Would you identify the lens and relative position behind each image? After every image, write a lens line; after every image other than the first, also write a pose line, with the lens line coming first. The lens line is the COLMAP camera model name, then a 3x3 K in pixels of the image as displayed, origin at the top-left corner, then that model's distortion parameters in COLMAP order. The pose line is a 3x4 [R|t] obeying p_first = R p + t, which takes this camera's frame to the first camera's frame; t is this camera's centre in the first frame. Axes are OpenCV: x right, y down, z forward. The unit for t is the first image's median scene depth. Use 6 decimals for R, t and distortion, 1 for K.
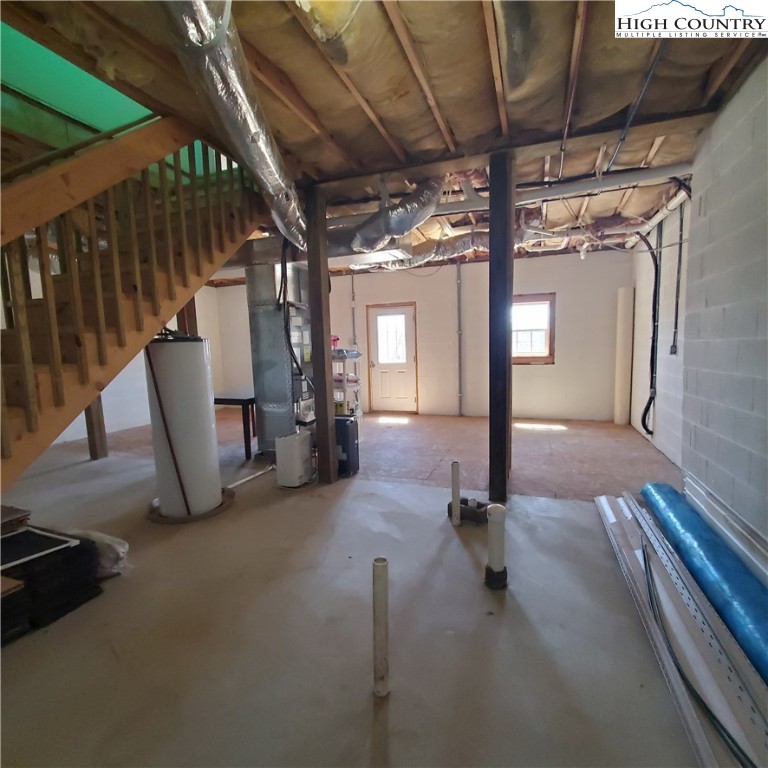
lens RADIAL K [[402.5, 0, 382.3], [0, 402.5, 385.8], [0, 0, 1]] dist [0.002973, -0.001509]
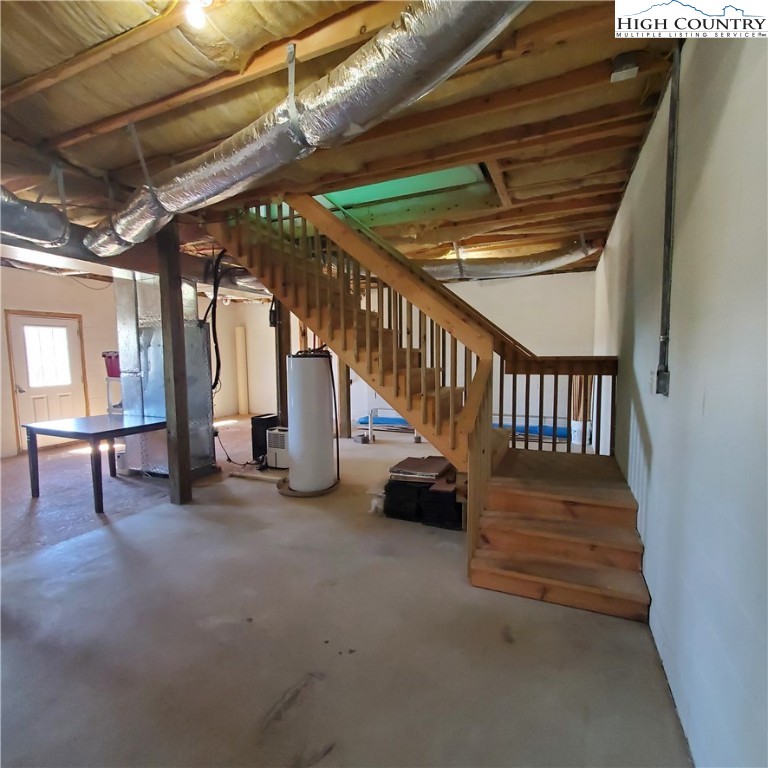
lens RADIAL K [[402.5, 0, 383.4], [0, 402.5, 385.9], [0, 0, 1]] dist [0.002973, -0.001509]
pose [[0.059172, -0.058234, 0.996548, -0.762028], [0.106111, 0.993008, 0.051727, -0.028067], [-0.992592, 0.102684, 0.064937, 0.293376]]
